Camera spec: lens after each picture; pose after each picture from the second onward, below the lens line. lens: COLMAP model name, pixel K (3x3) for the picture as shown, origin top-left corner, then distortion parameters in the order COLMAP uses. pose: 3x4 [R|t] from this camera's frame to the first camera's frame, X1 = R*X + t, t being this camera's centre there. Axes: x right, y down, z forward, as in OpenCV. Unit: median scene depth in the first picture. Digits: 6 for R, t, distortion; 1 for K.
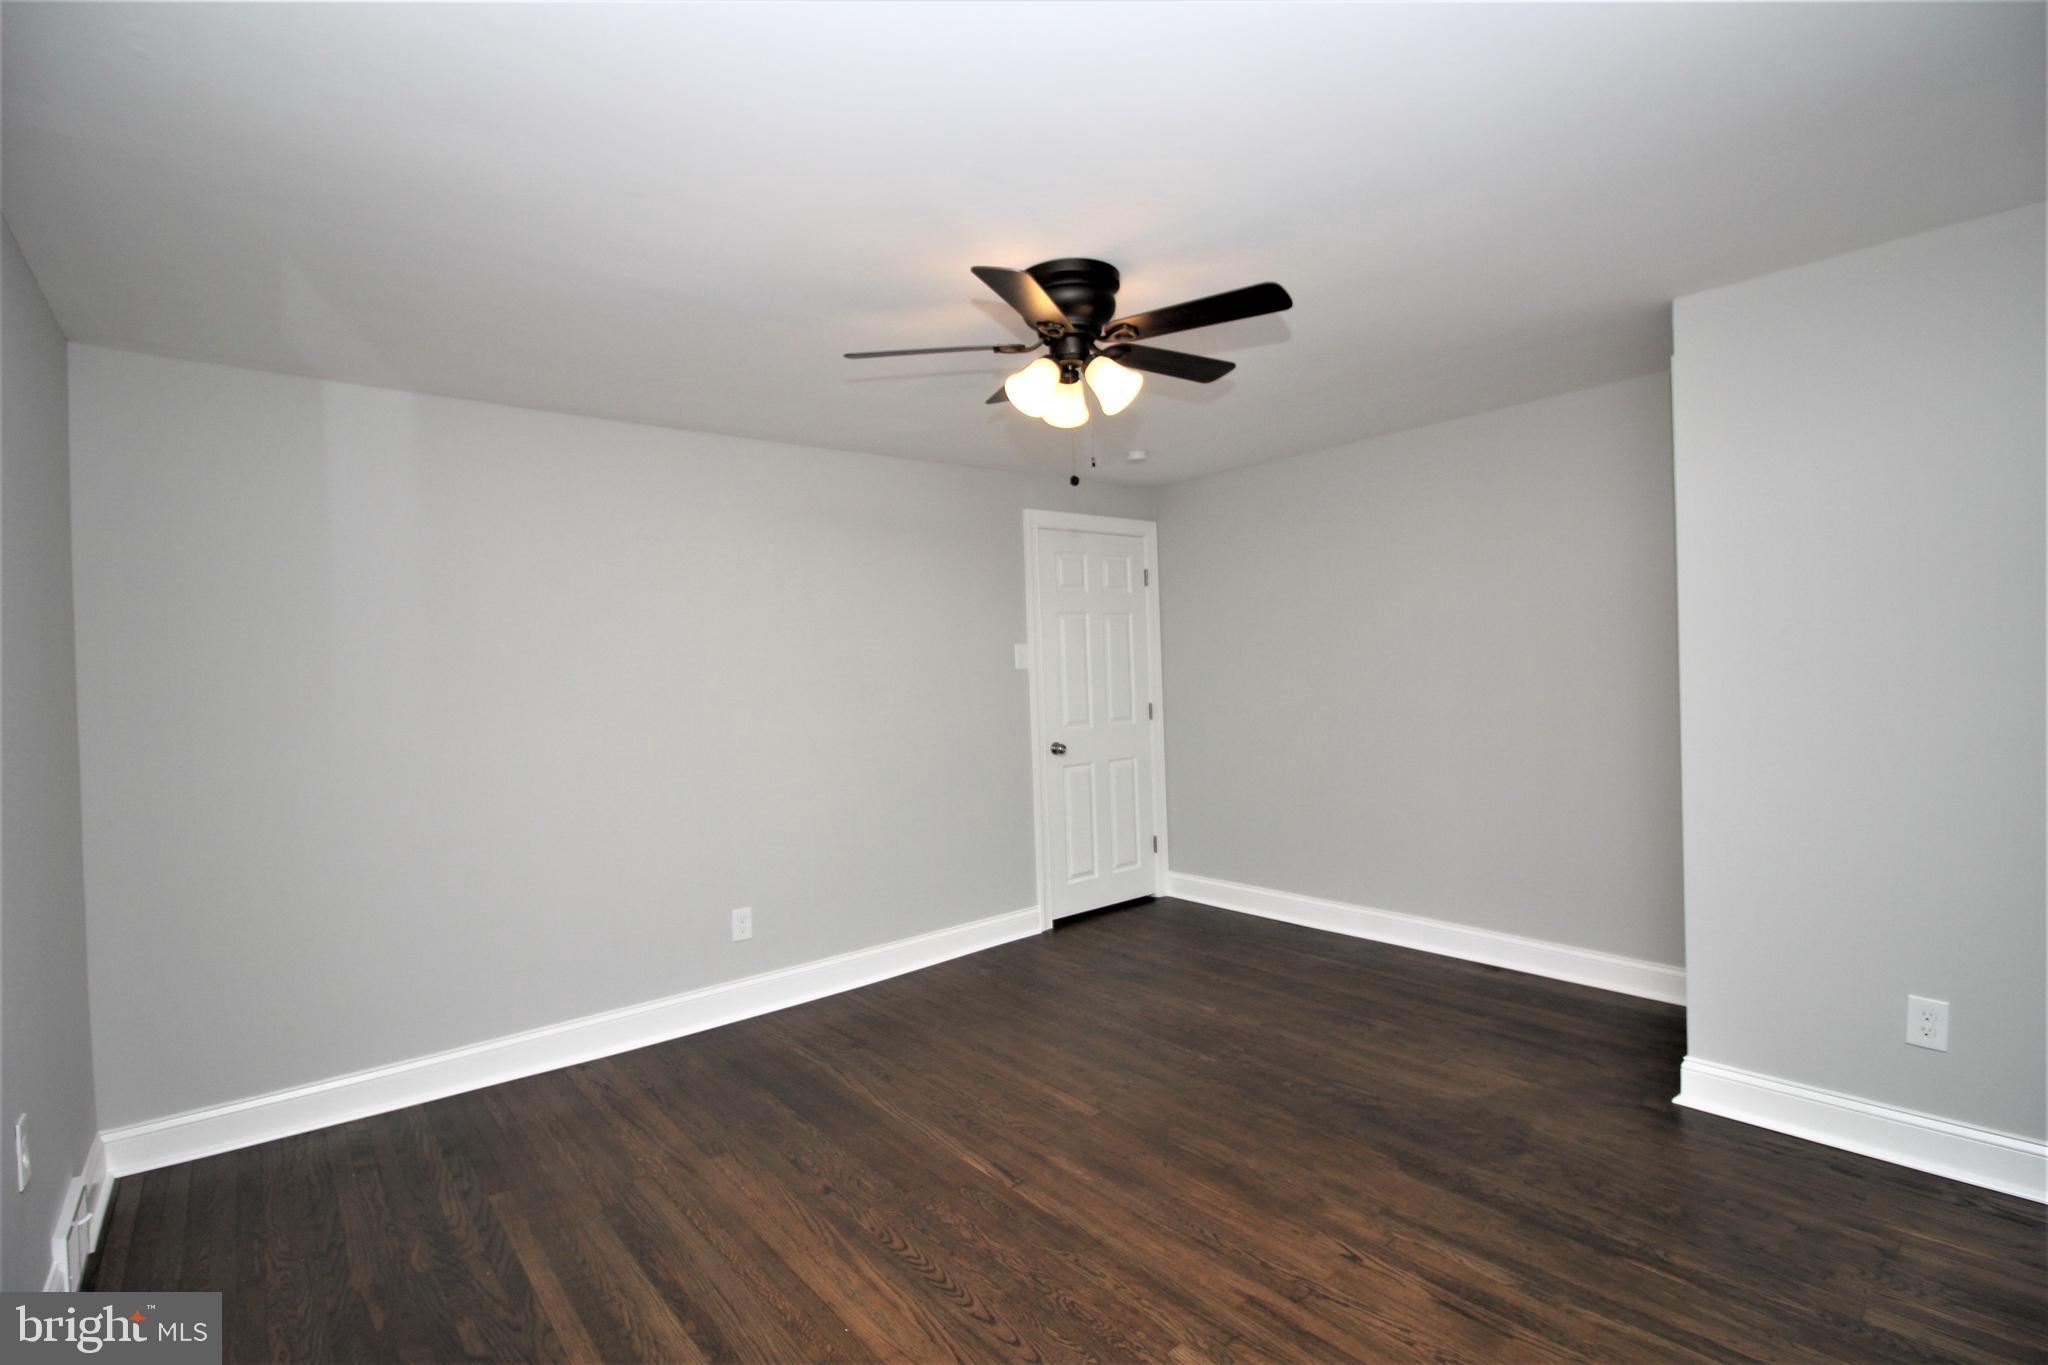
lens RADIAL K [[961.5, 0, 1031.7], [0, 961.5, 676.8], [0, 0, 1]] dist [0.000494, -0.011835]
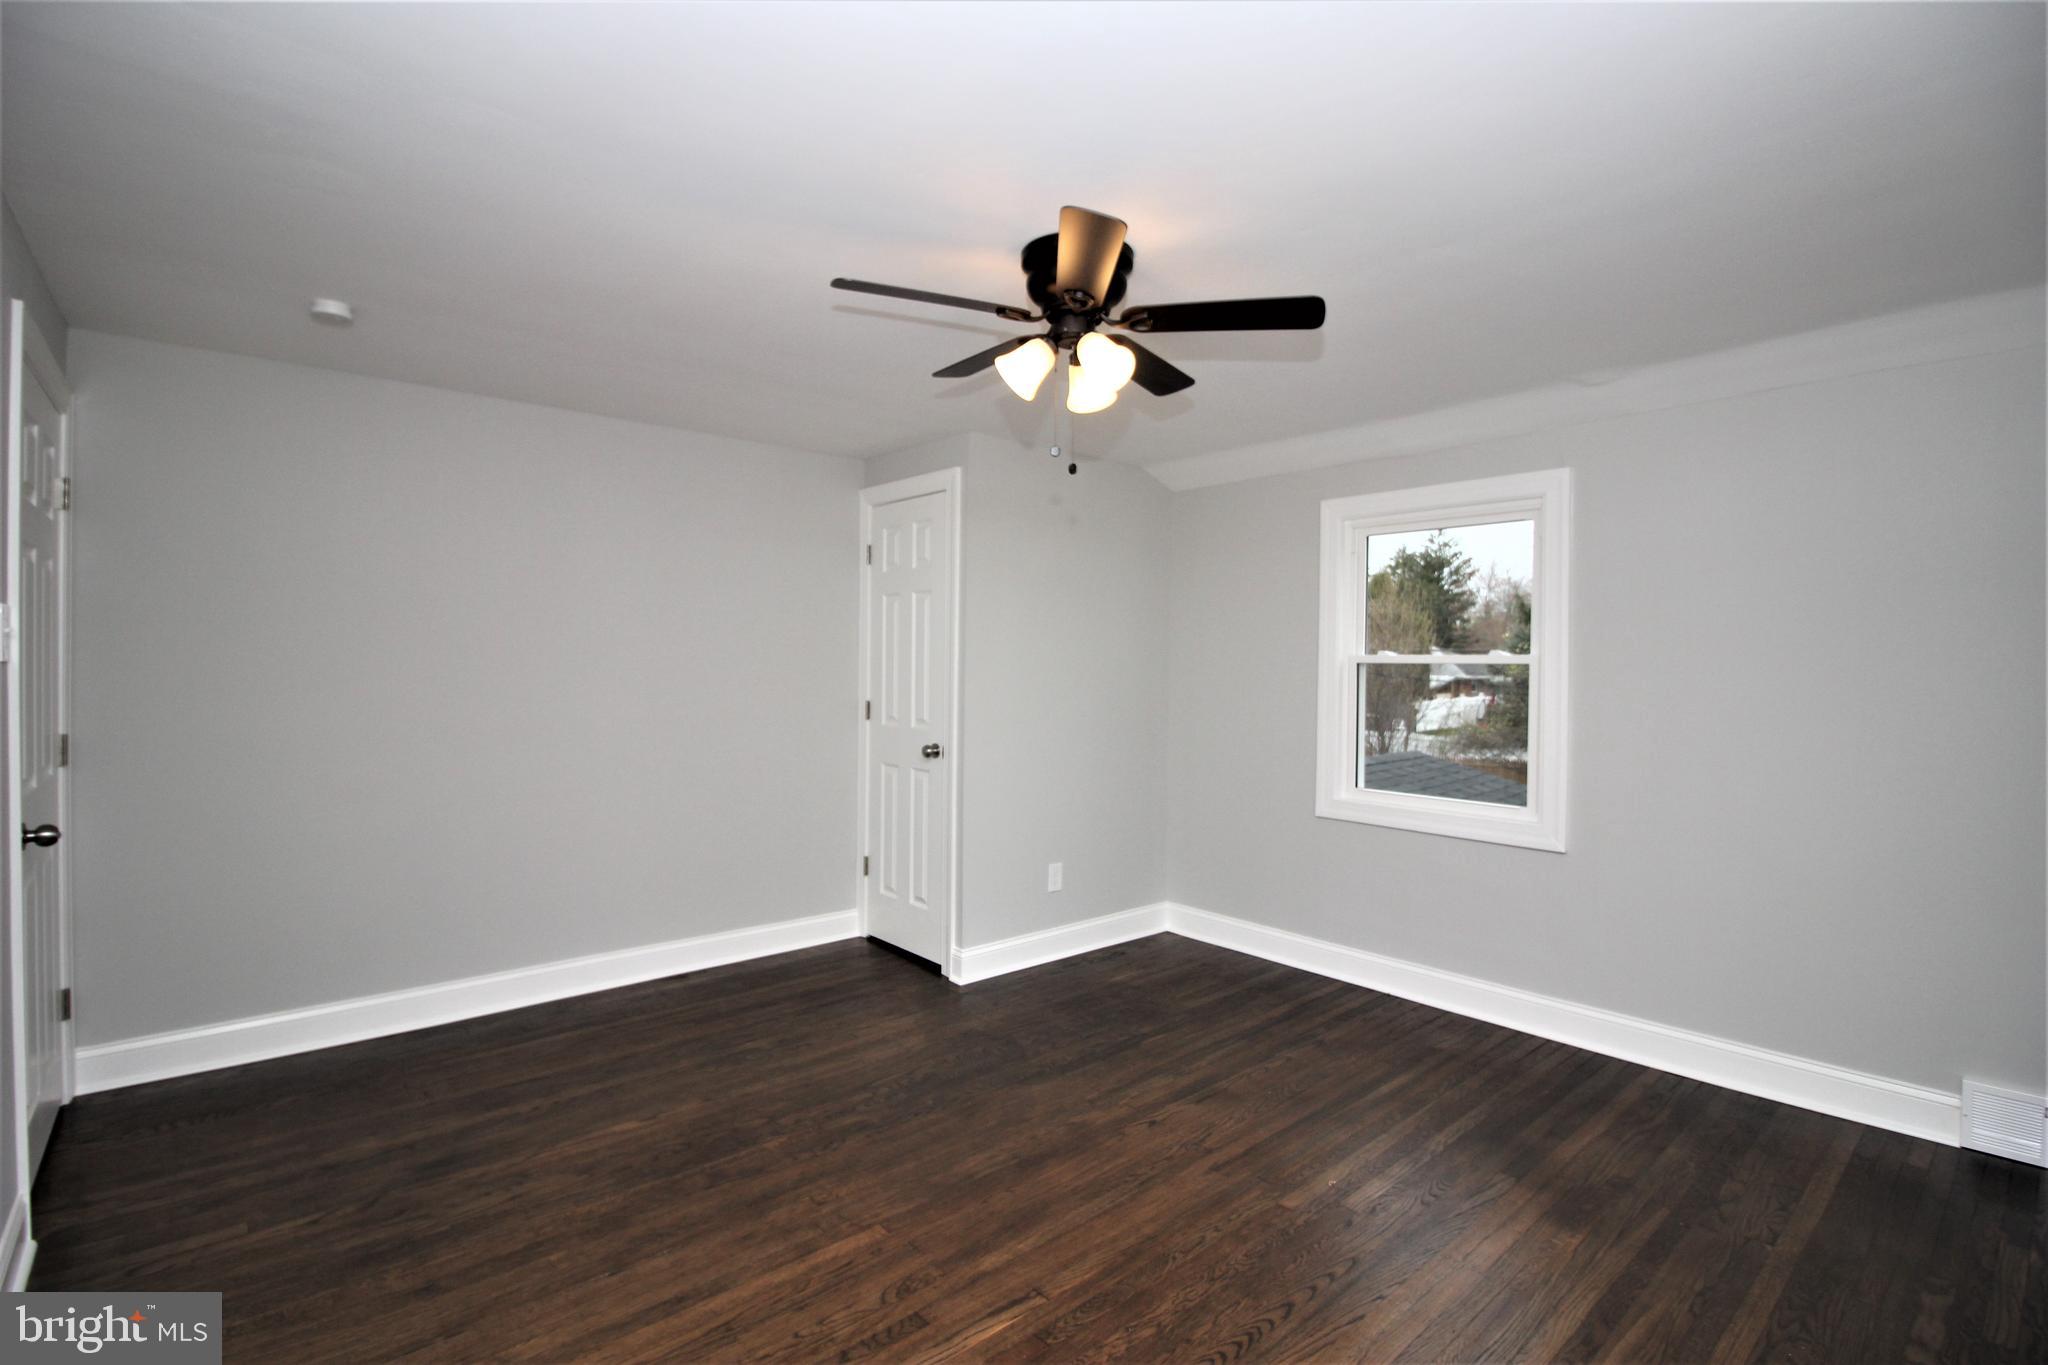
lens RADIAL K [[961.5, 0, 1031.7], [0, 961.5, 676.8], [0, 0, 1]] dist [0.000494, -0.011835]
pose [[-0.041476, 0.022286, 0.998891, -0.833350], [-0.000531, 0.999751, -0.022327, 0.018374], [-0.999139, -0.001457, -0.041453, 1.026778]]
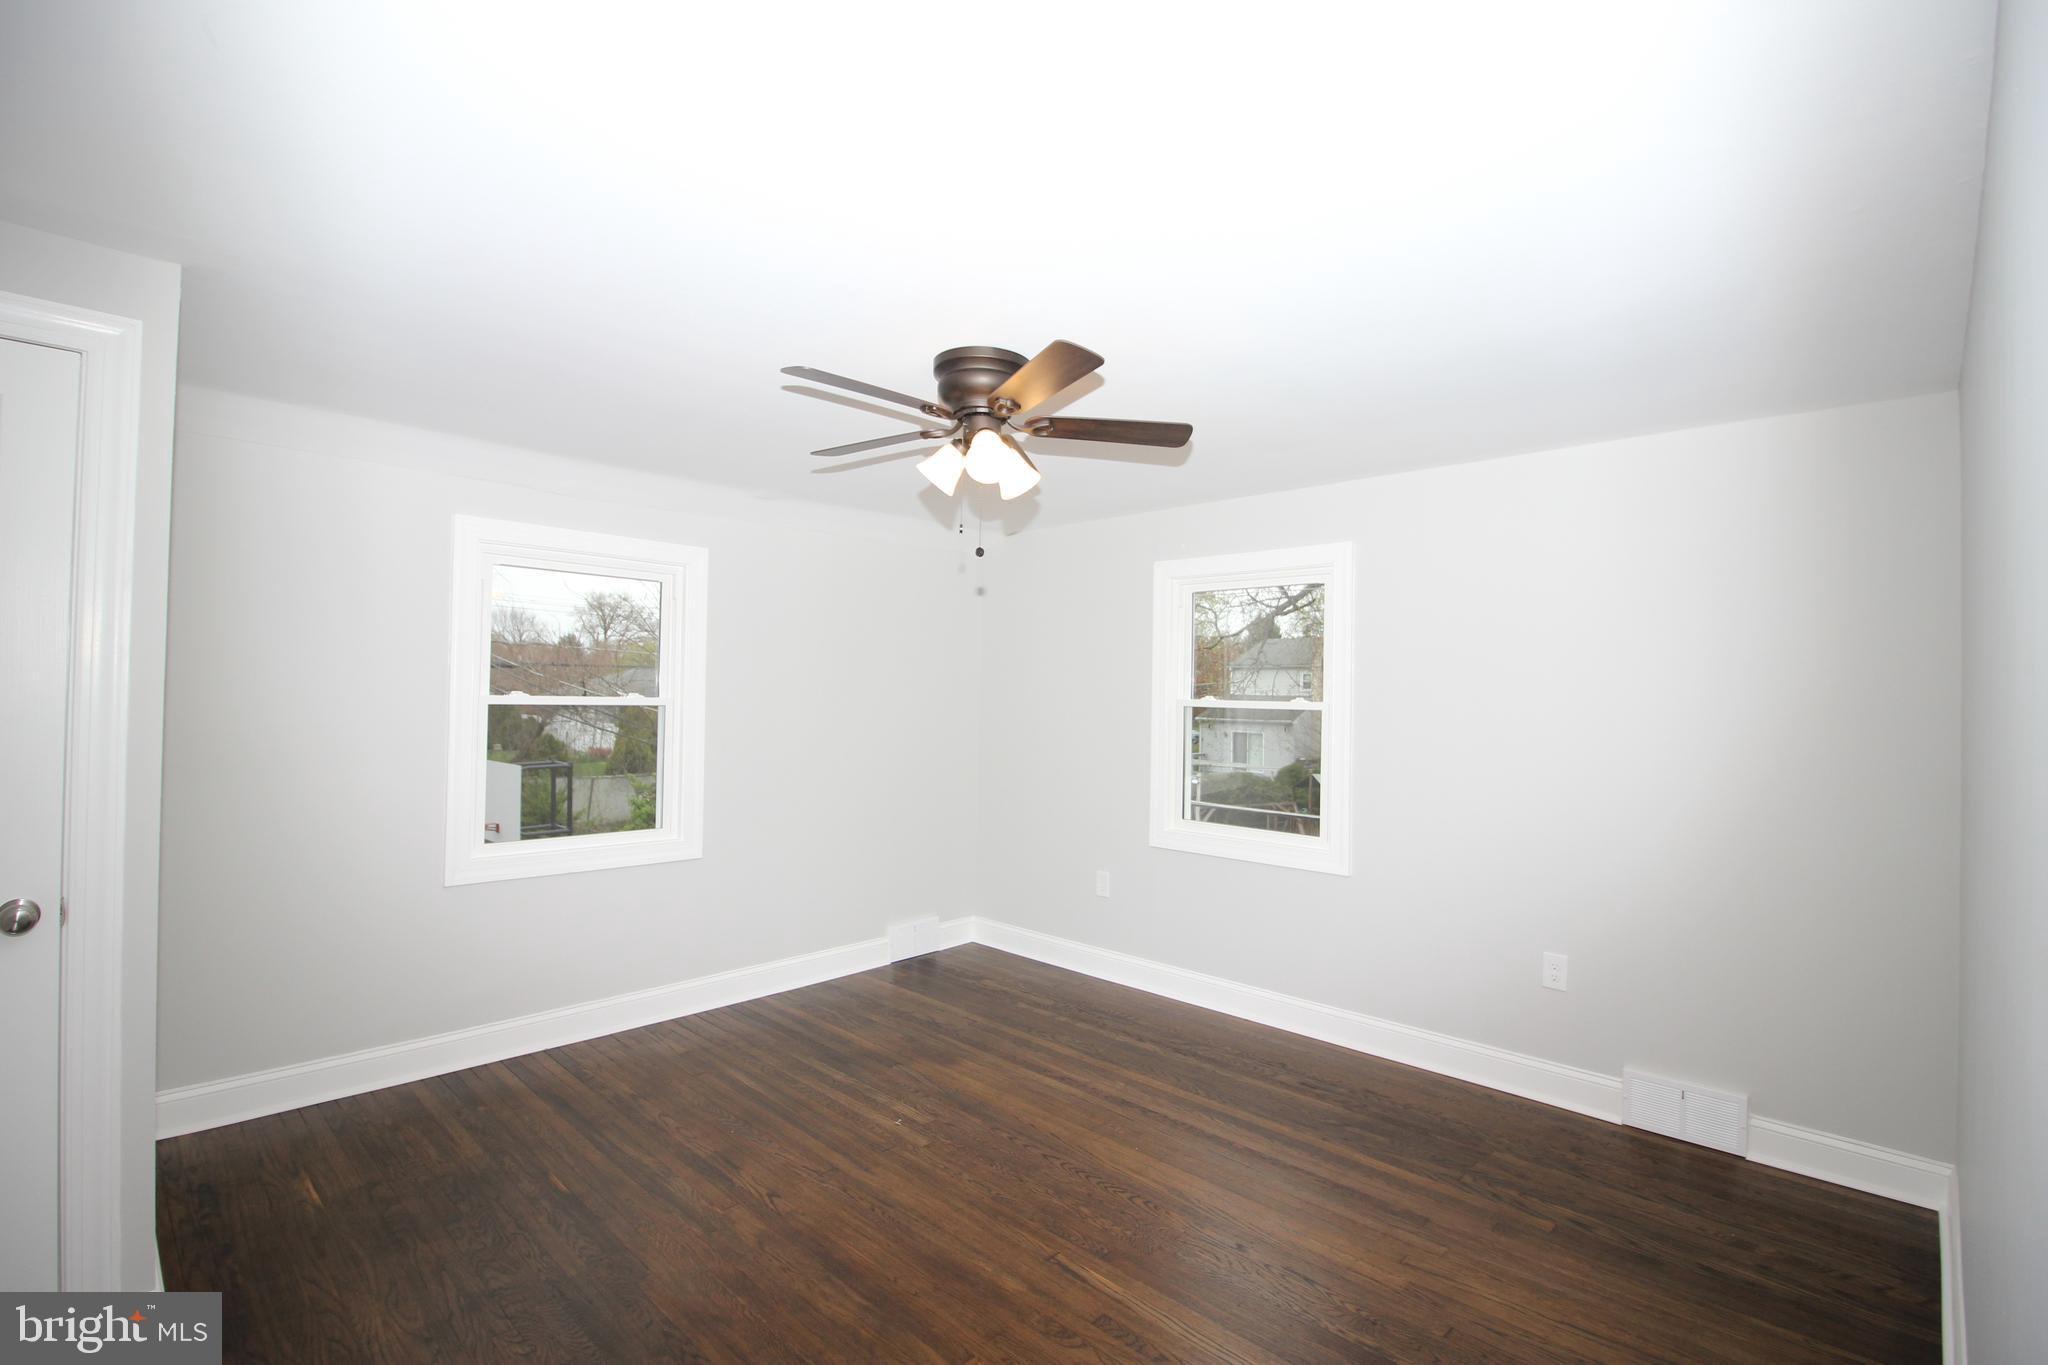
lens RADIAL K [[924.2, 0, 1048.7], [0, 924.2, 683.0], [0, 0, 1]] dist [0.002518, -0.009289]
pose [[-0.991235, 0.018535, -0.130803, 0.099982], [0.019072, 0.999814, -0.002855, -0.054766], [0.130725, -0.005324, -0.991404, 1.908656]]
